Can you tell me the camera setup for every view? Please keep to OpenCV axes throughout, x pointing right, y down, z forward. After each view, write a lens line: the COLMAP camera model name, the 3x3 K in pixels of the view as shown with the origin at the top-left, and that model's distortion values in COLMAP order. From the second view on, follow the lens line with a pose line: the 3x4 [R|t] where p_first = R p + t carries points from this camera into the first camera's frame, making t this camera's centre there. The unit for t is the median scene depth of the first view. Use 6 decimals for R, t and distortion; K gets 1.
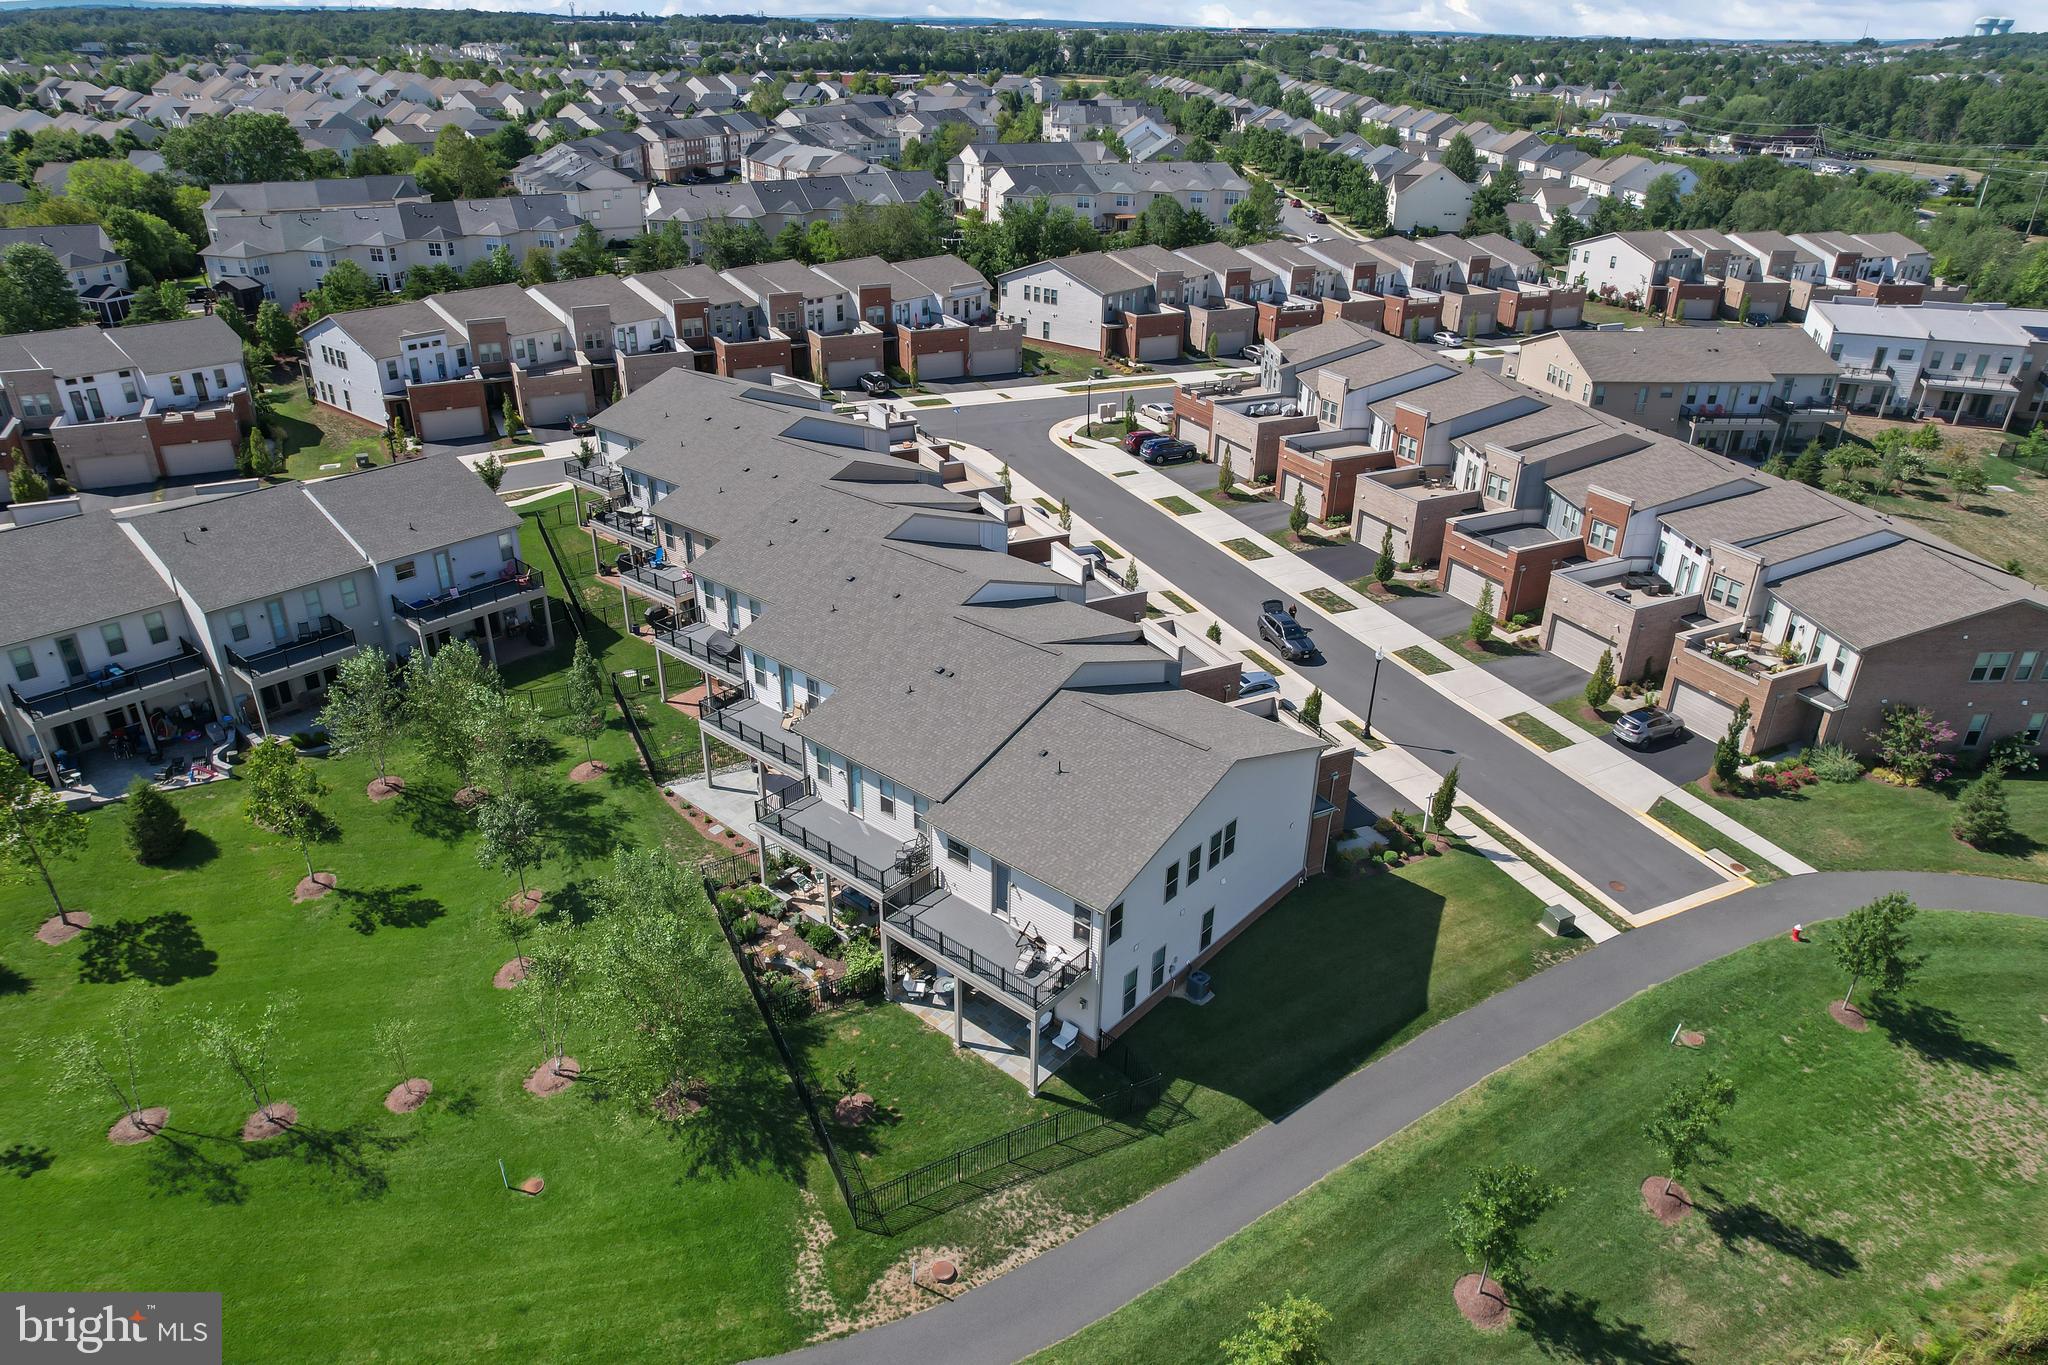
lens RADIAL K [[1277.2, 0, 1024.0], [0, 1277.2, 682.5], [0, 0, 1]] dist [-0.070089, 0.071711]
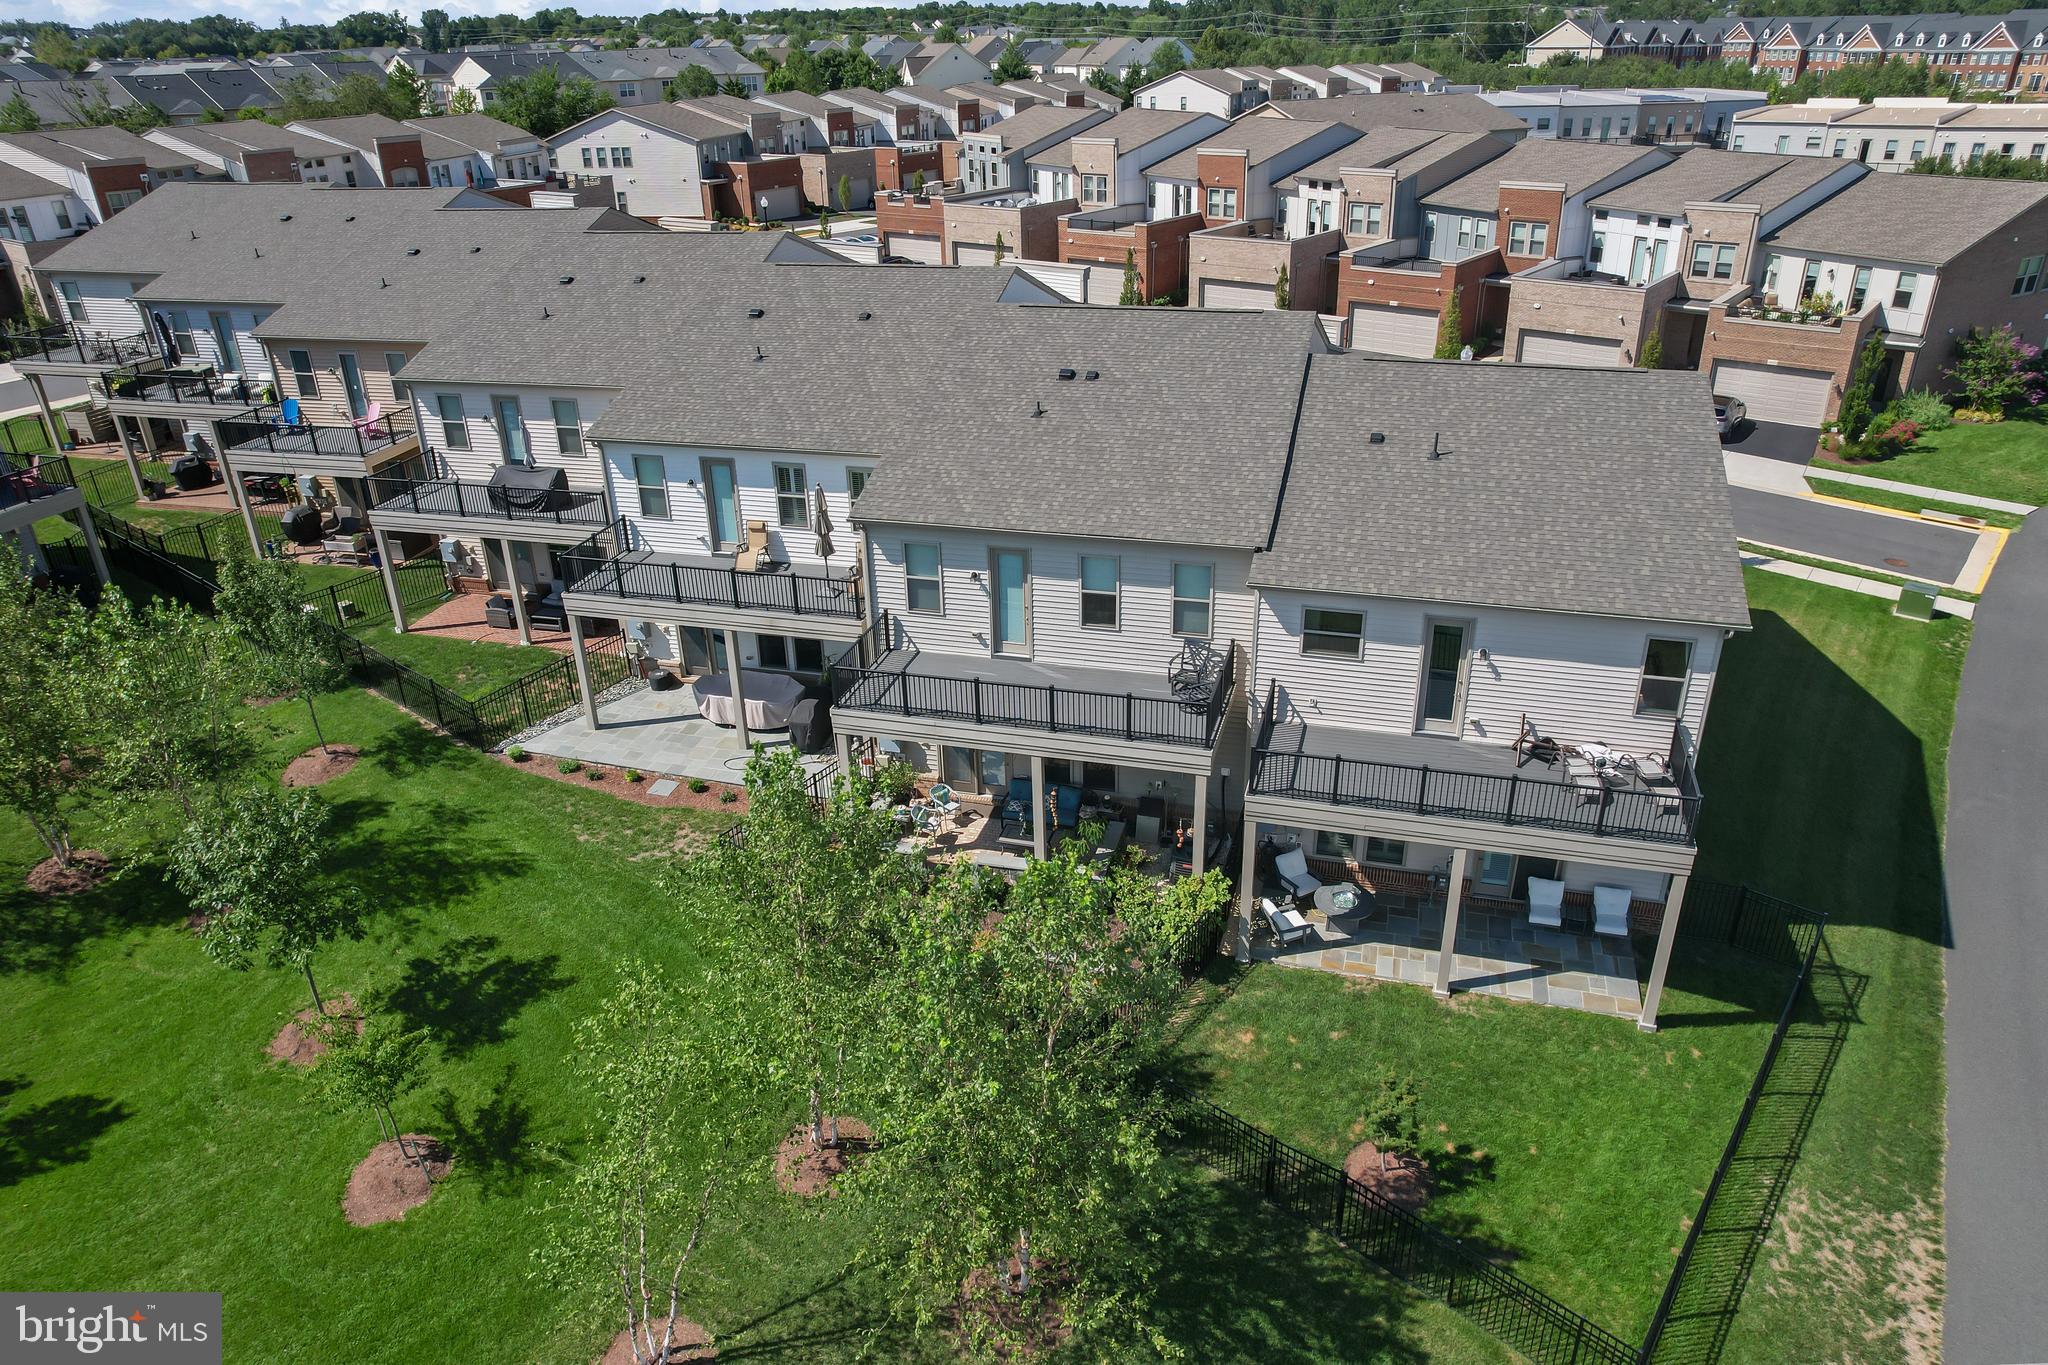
lens RADIAL K [[1355.5, 0, 1024.0], [0, 1355.5, 682.5], [0, 0, 1]] dist [-0.093998, 0.089942]
pose [[0.910024, -0.218672, 0.352191, -0.227194], [0.220745, 0.974710, 0.034805, 0.068511], [-0.350895, 0.046071, 0.935281, 0.346239]]
